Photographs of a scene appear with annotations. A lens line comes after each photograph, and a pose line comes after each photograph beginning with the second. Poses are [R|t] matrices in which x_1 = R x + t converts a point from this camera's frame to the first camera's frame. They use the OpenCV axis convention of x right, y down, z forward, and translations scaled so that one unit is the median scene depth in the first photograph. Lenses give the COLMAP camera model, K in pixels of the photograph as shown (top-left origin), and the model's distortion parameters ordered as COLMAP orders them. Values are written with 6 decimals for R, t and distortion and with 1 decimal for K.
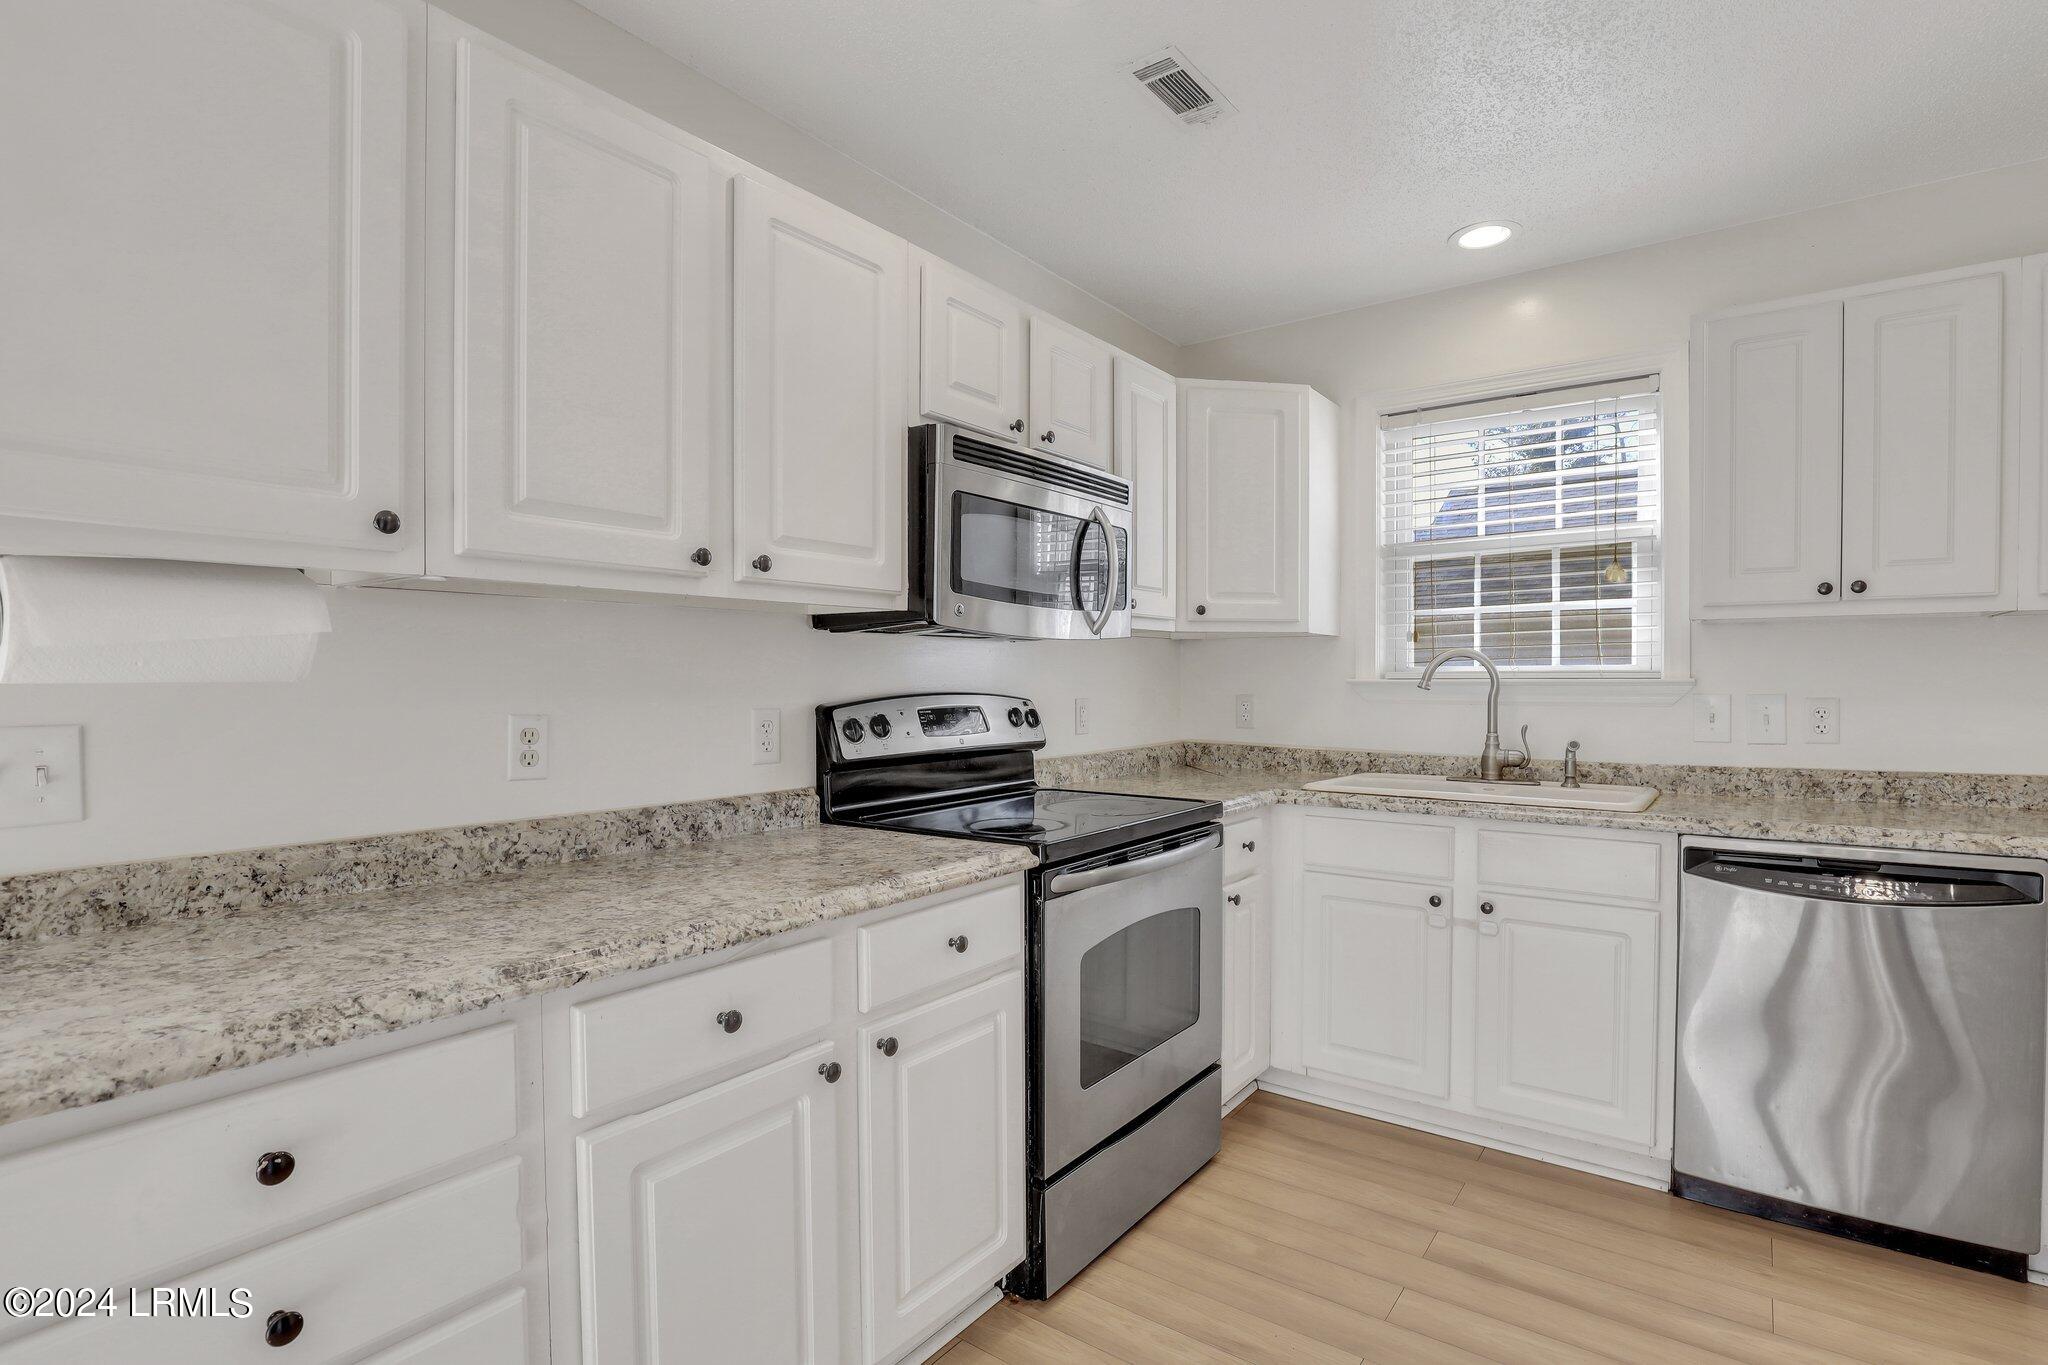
lens RADIAL K [[980.5, 0, 1040.1], [0, 980.5, 699.4], [0, 0, 1]] dist [-0.034103, 0.006303]
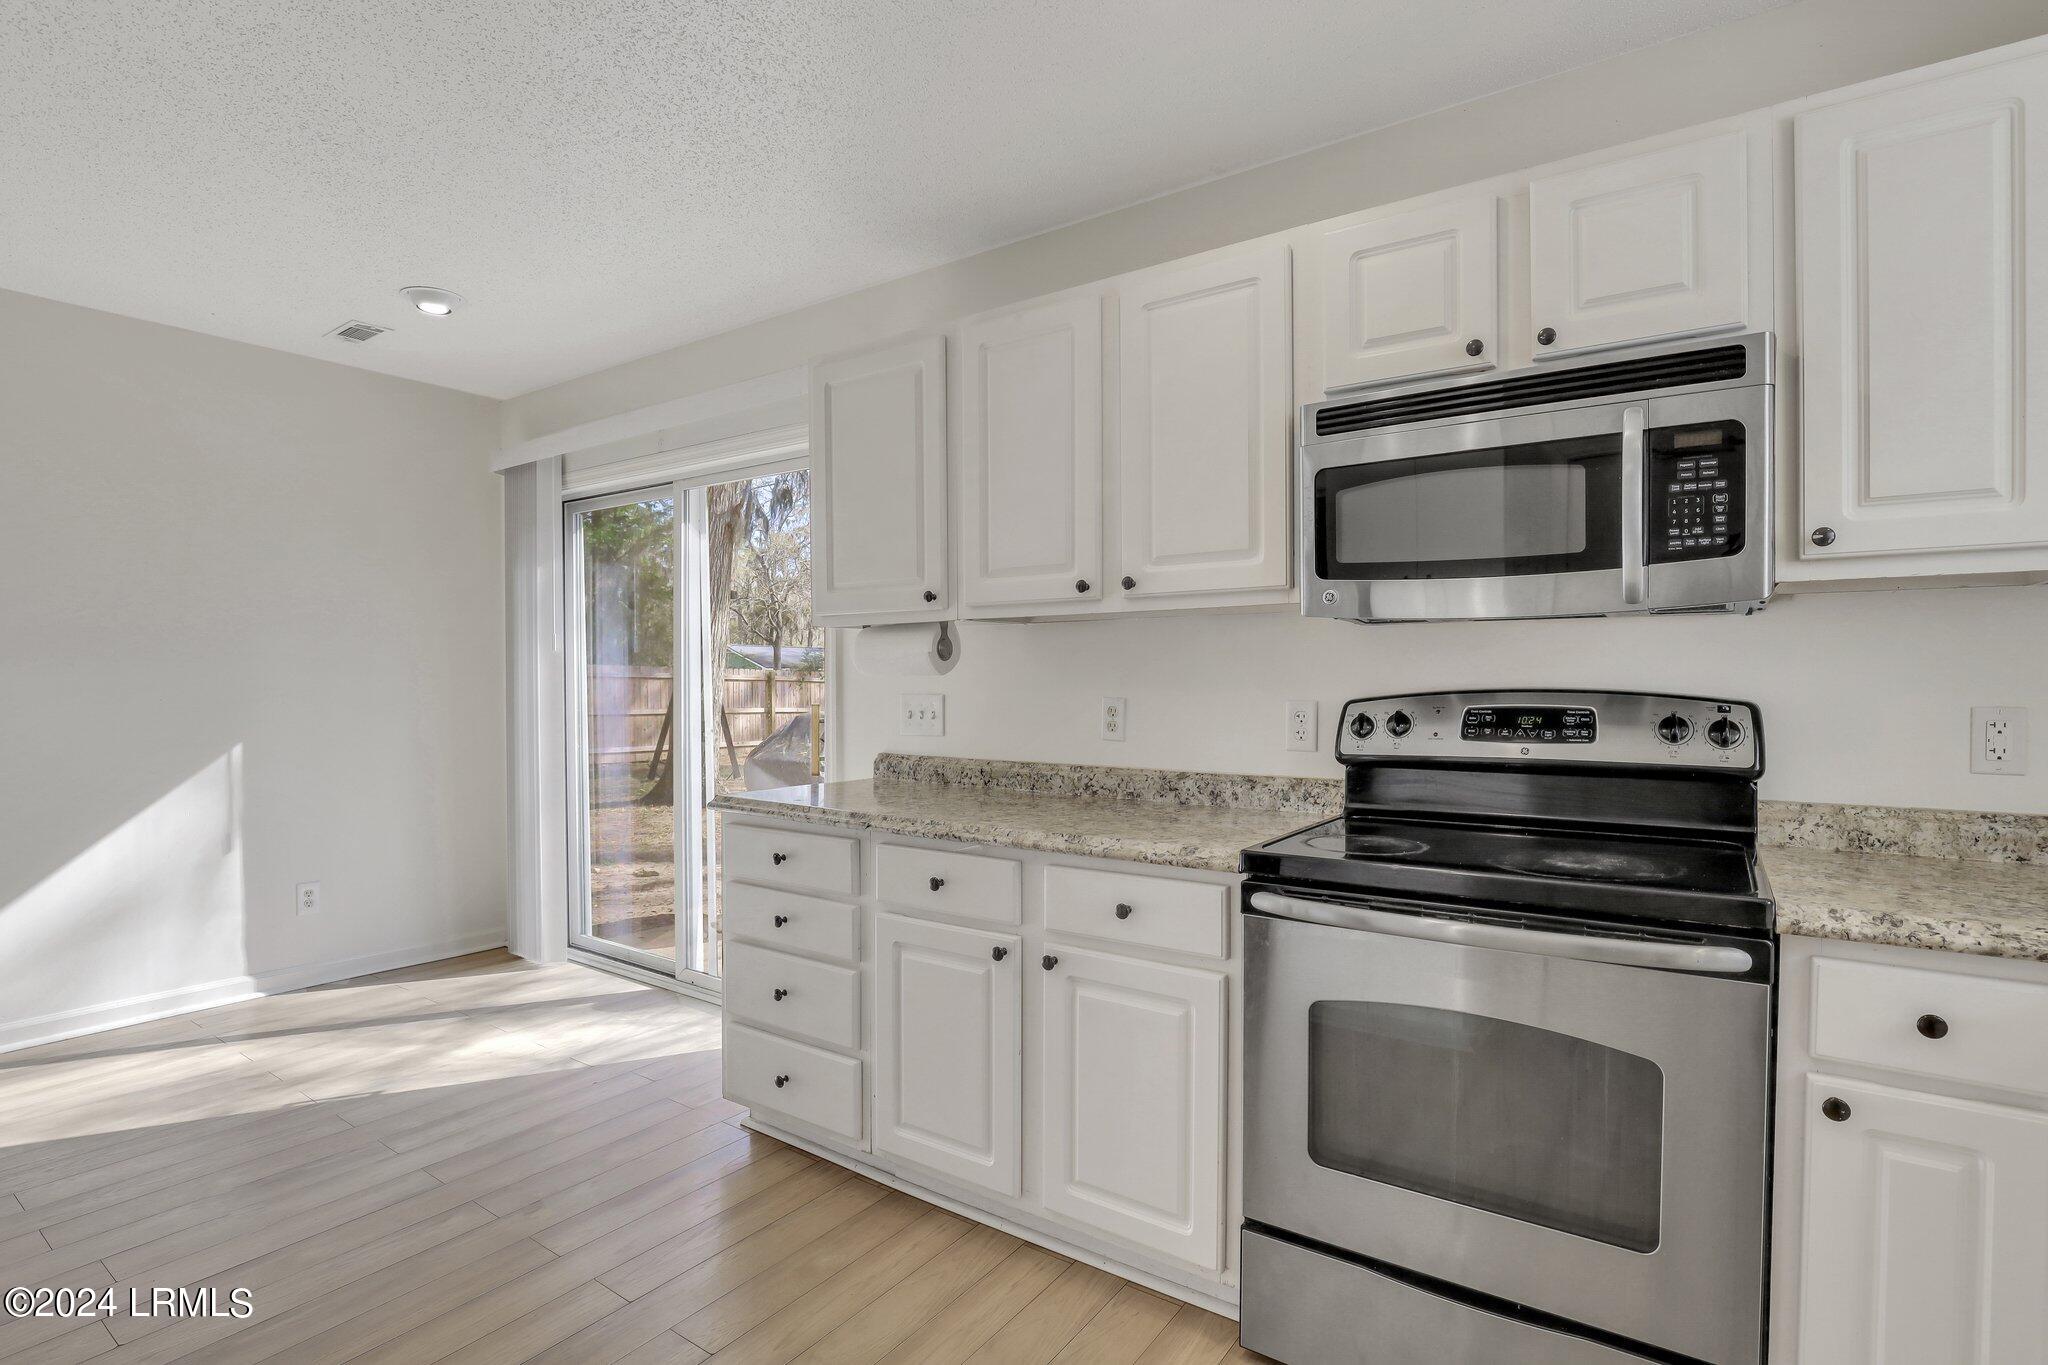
lens RADIAL K [[983.3, 0, 1041.8], [0, 983.3, 694.7], [0, 0, 1]] dist [-0.024927, 0.000492]
pose [[0.035878, 0.018742, -0.999180, 0.751180], [-0.018297, 0.999669, 0.018095, -0.010688], [0.999189, 0.017633, 0.036209, 0.631761]]
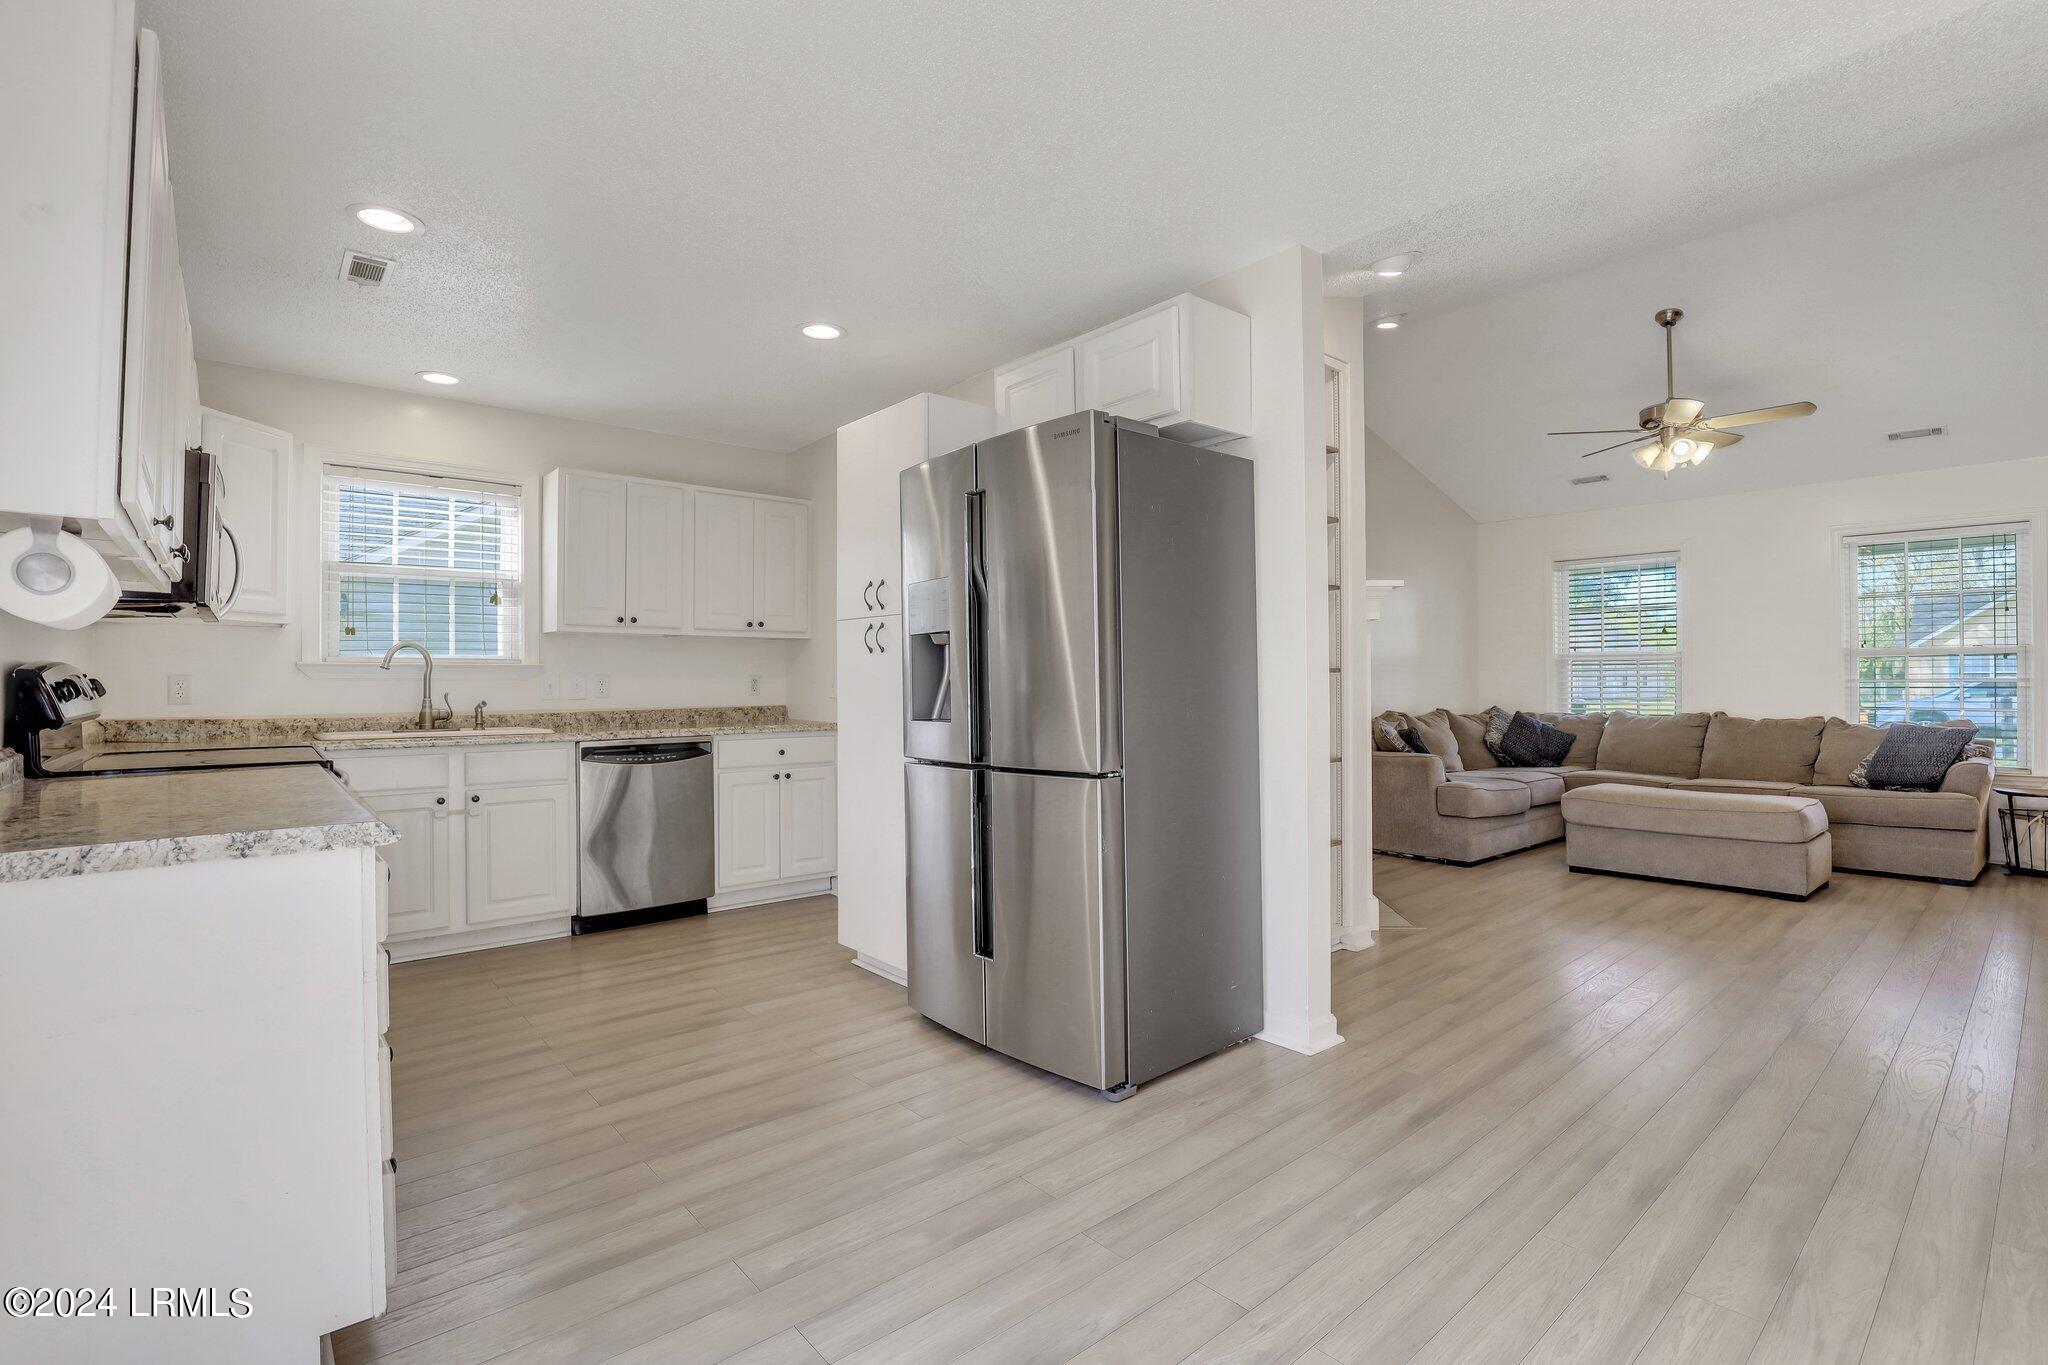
lens RADIAL K [[936.4, 0, 1036.4], [0, 936.4, 683.1], [0, 0, 1]] dist [-0.028464, 0.000133]
pose [[0.218321, -0.000920, 0.975877, -0.929925], [0.022205, 0.999745, -0.004025, 0.047647], [-0.975624, 0.022548, 0.218285, -0.301041]]
